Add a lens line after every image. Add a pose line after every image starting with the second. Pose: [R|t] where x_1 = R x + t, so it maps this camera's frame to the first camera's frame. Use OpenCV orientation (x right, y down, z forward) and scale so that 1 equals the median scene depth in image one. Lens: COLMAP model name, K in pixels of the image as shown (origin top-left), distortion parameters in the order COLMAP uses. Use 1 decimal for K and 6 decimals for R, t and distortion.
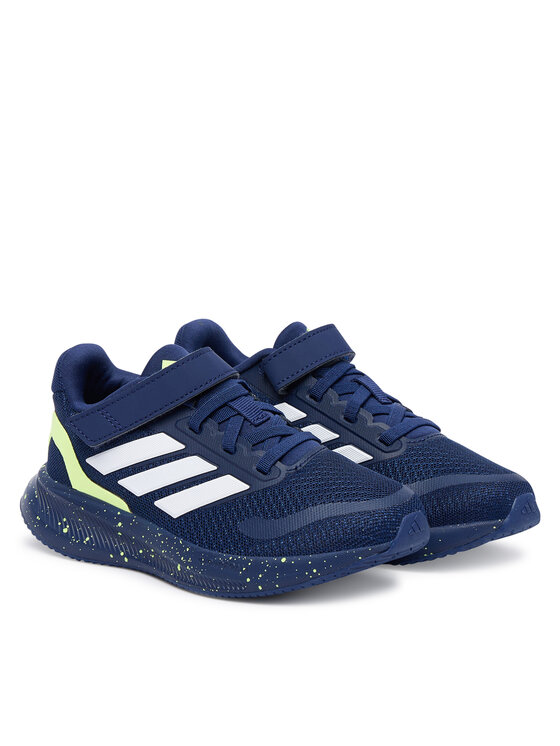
lens RADIAL K [[1972.5, 0, 279.4], [0, 1972.5, 372.9], [0, 0, 1]] dist [0.891742, 0.000000]
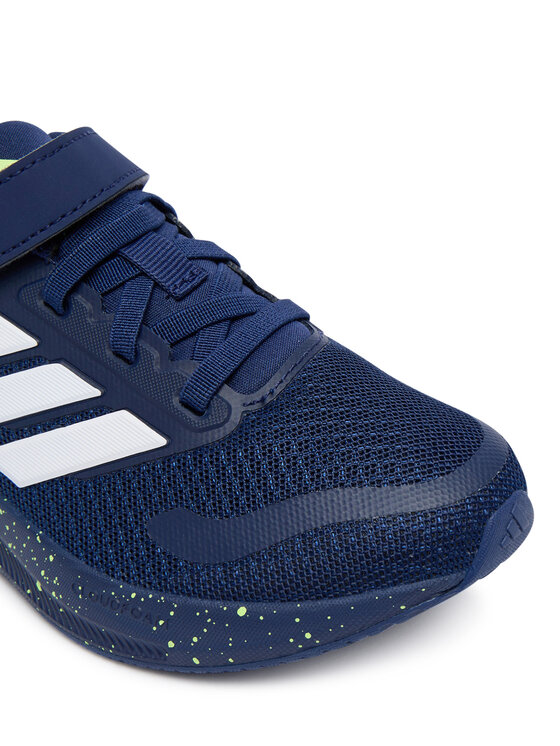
lens RADIAL K [[846.3, 0, 312.0], [0, 846.3, 364.0], [0, 0, 1]] dist [-0.023929, 0.000000]
pose [[0.997155, -0.029600, 0.069326, 0.006407], [0.005291, 0.944896, 0.327327, -0.027285], [-0.075194, -0.326029, 0.942365, 0.801037]]
